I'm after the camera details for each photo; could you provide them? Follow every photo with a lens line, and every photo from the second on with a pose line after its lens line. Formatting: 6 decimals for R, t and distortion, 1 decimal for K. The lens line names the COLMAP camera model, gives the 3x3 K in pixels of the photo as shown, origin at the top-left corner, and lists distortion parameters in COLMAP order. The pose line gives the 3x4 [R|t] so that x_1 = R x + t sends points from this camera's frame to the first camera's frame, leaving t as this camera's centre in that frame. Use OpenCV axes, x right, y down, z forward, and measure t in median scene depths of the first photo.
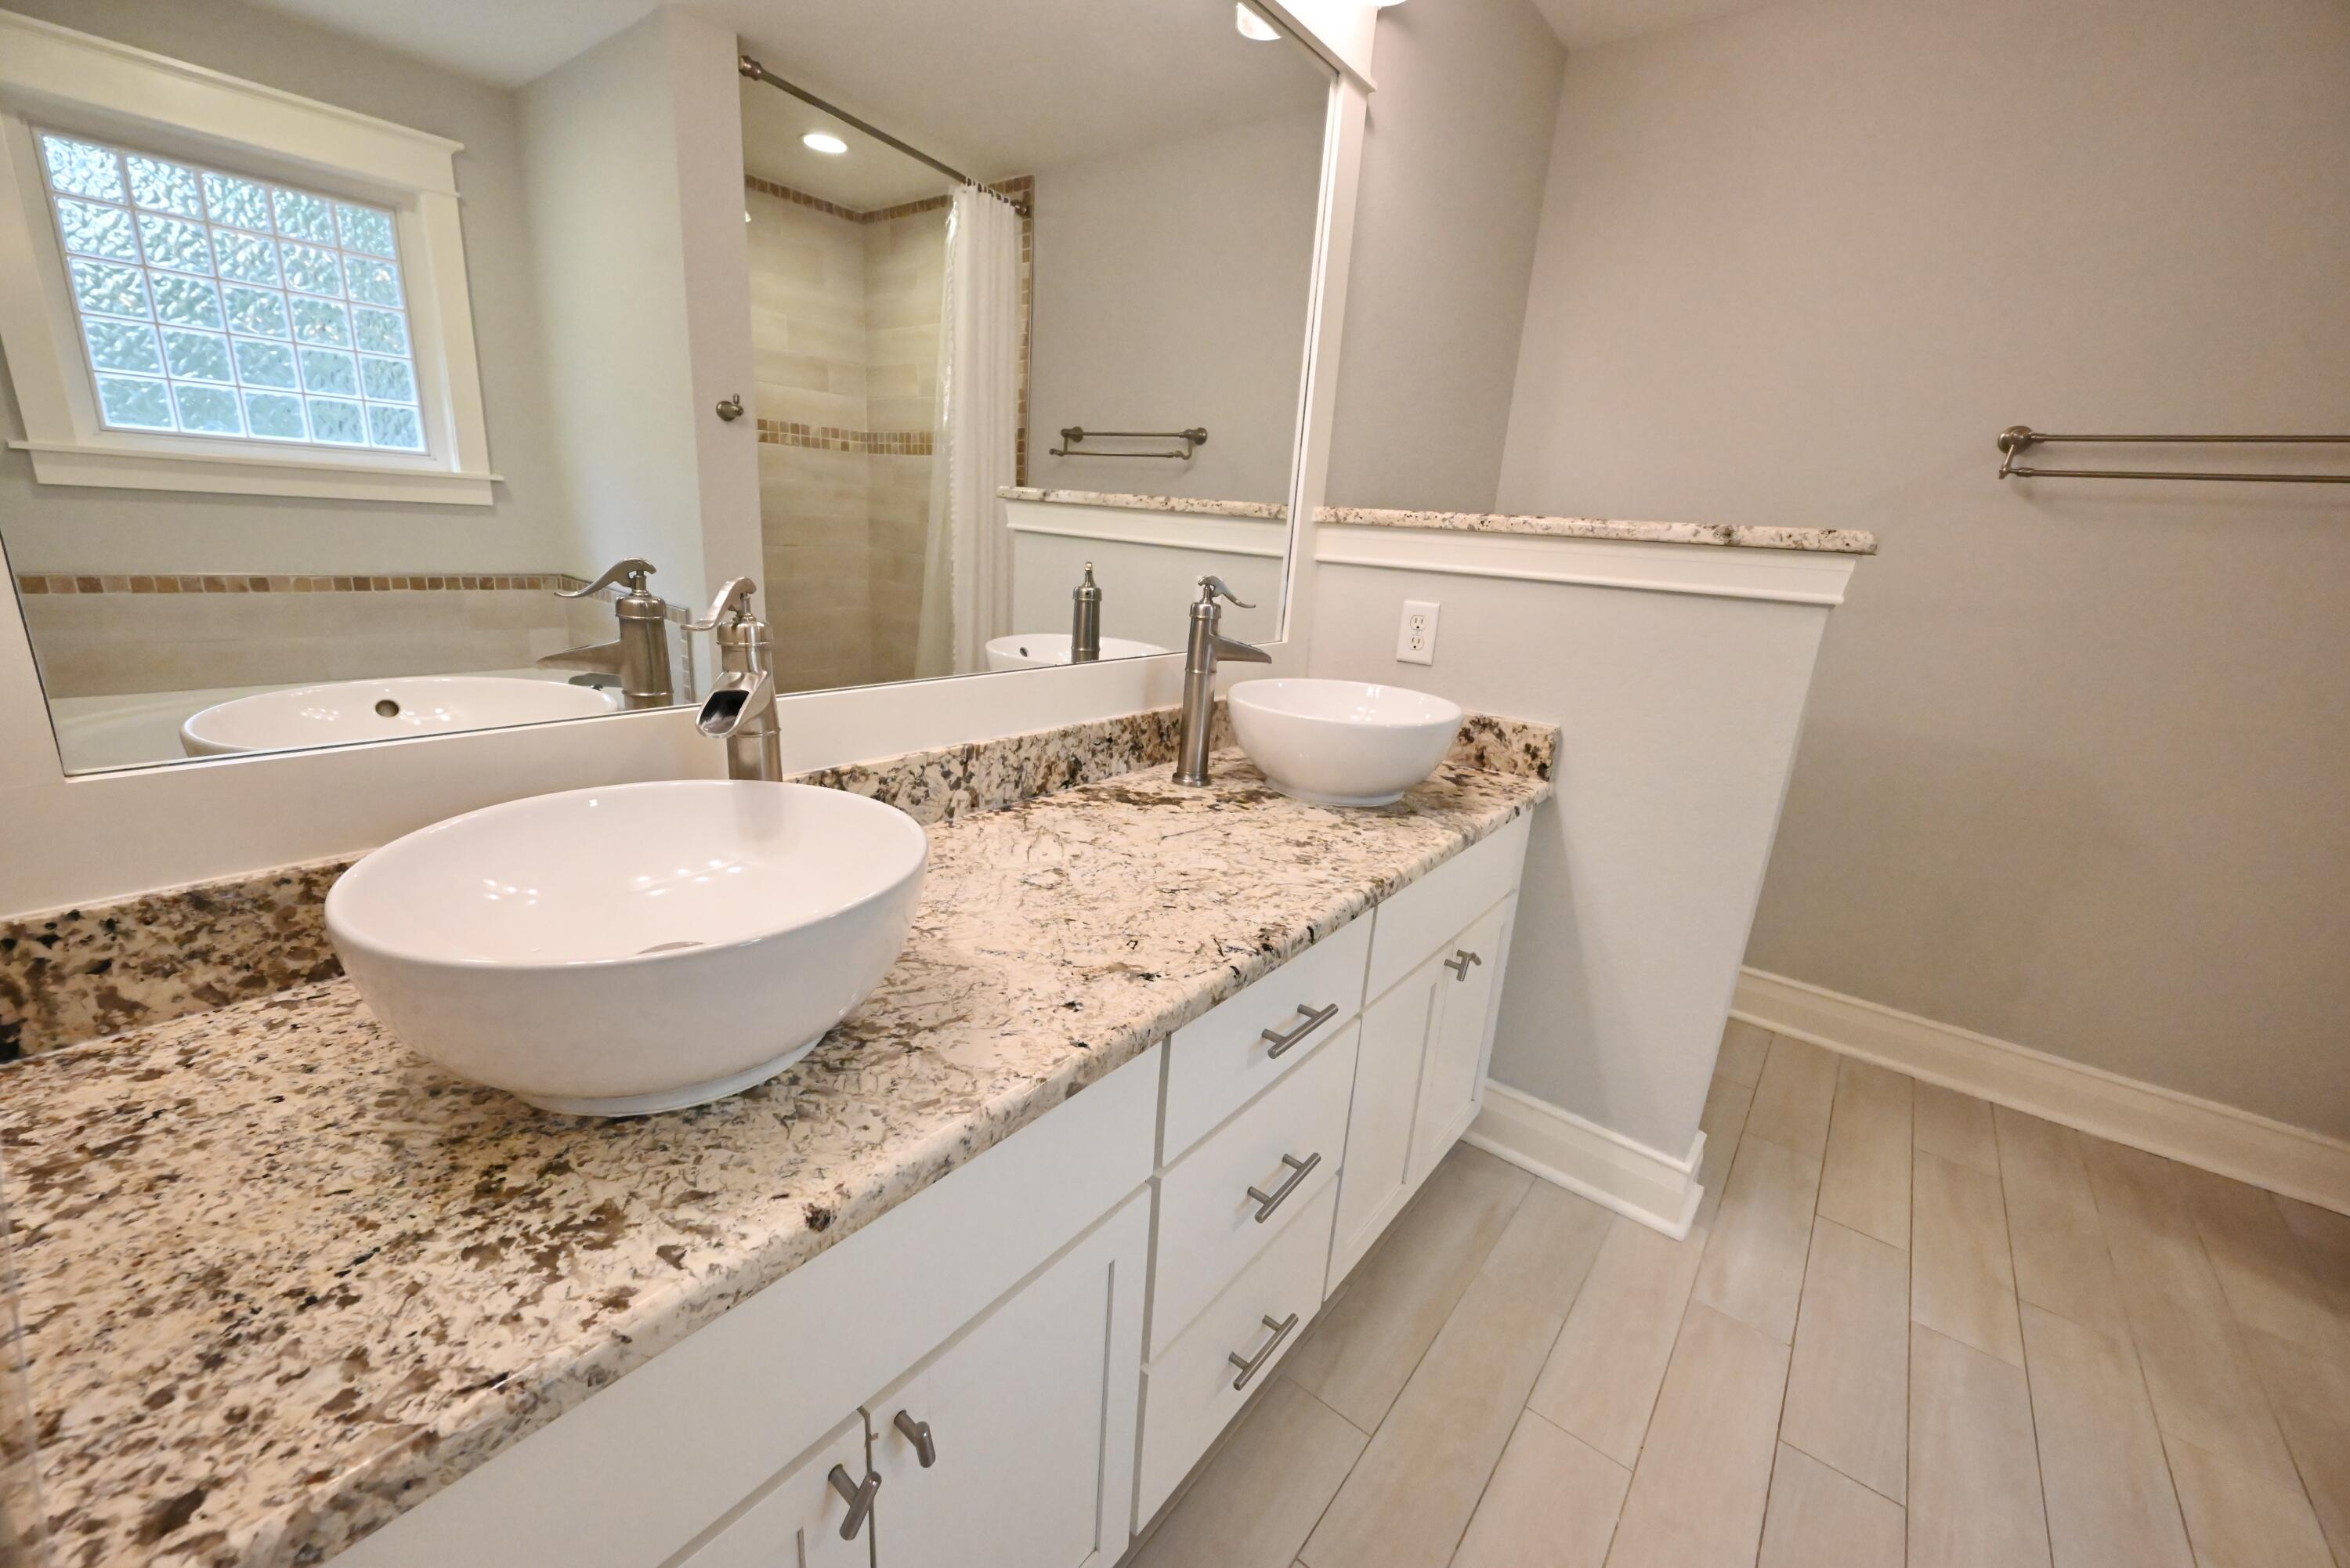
lens RADIAL K [[923.3, 0, 1169.9], [0, 923.3, 775.0], [0, 0, 1]] dist [-0.003451, 0.000921]
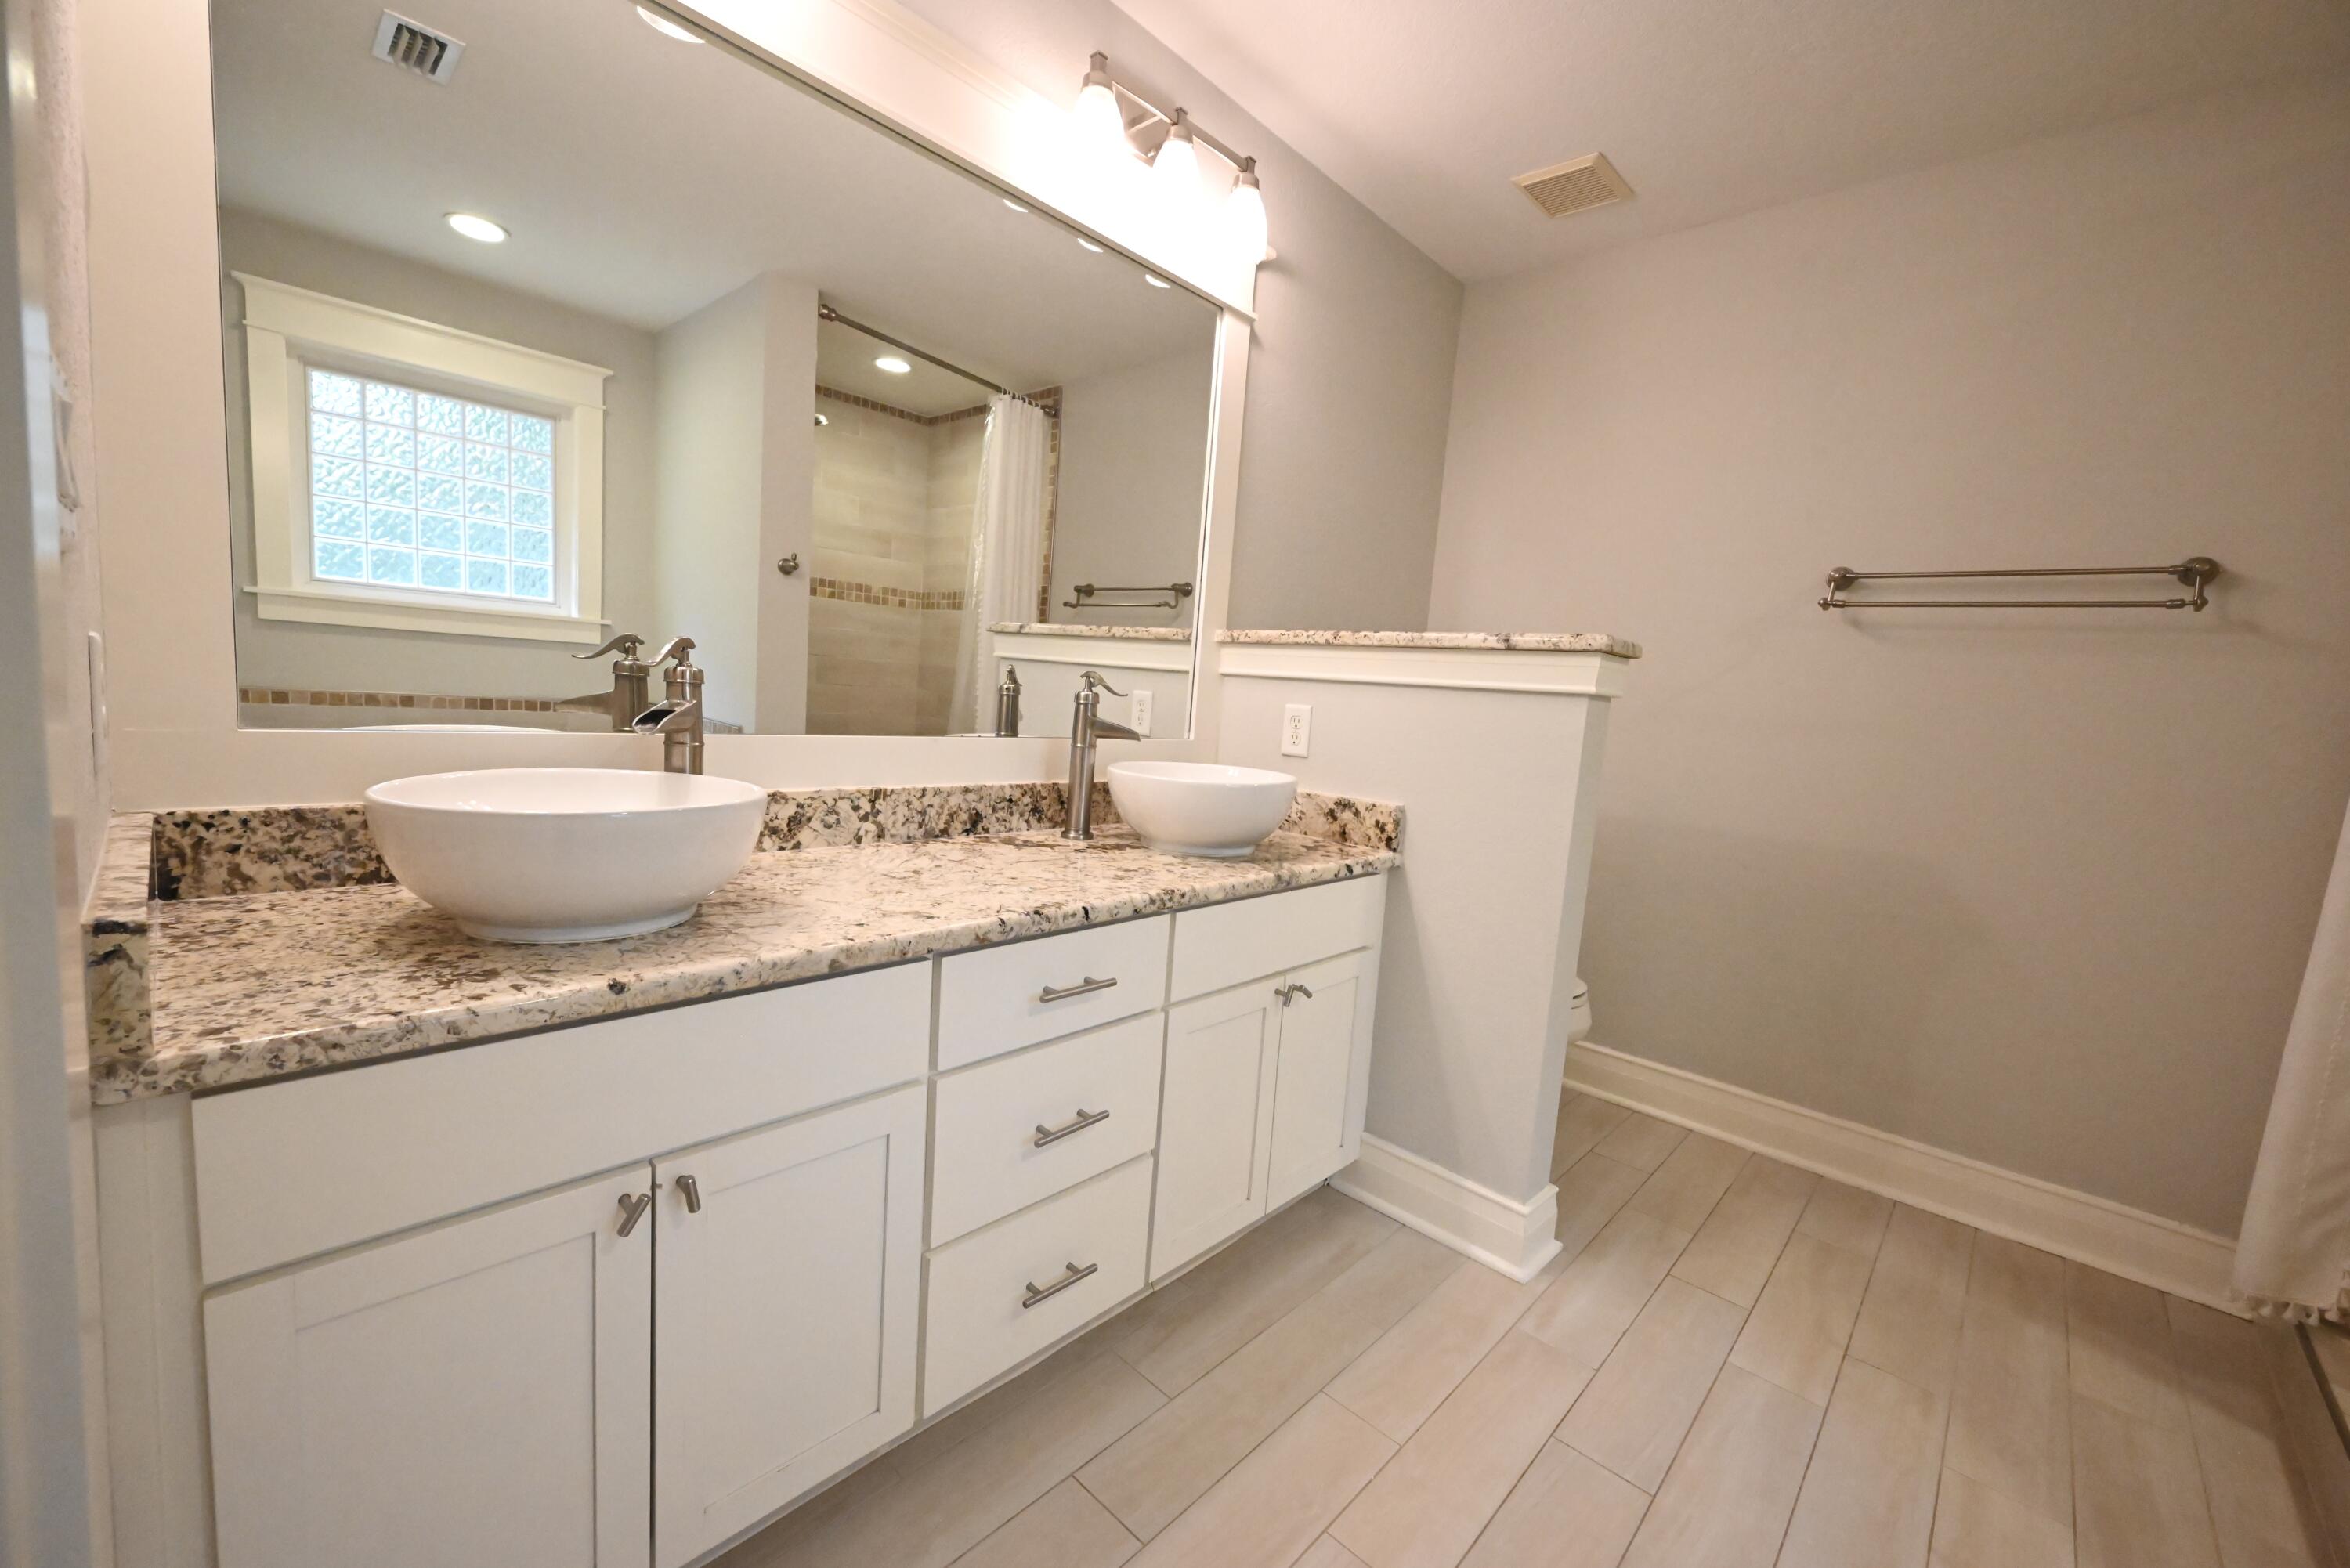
lens RADIAL K [[923.3, 0, 1179.5], [0, 923.3, 784.4], [0, 0, 1]] dist [-0.003451, 0.000921]
pose [[0.996425, 0.016940, -0.082766, 0.234653], [-0.030580, 0.985579, -0.166431, 0.124613], [0.078753, 0.168367, 0.982573, -0.178341]]
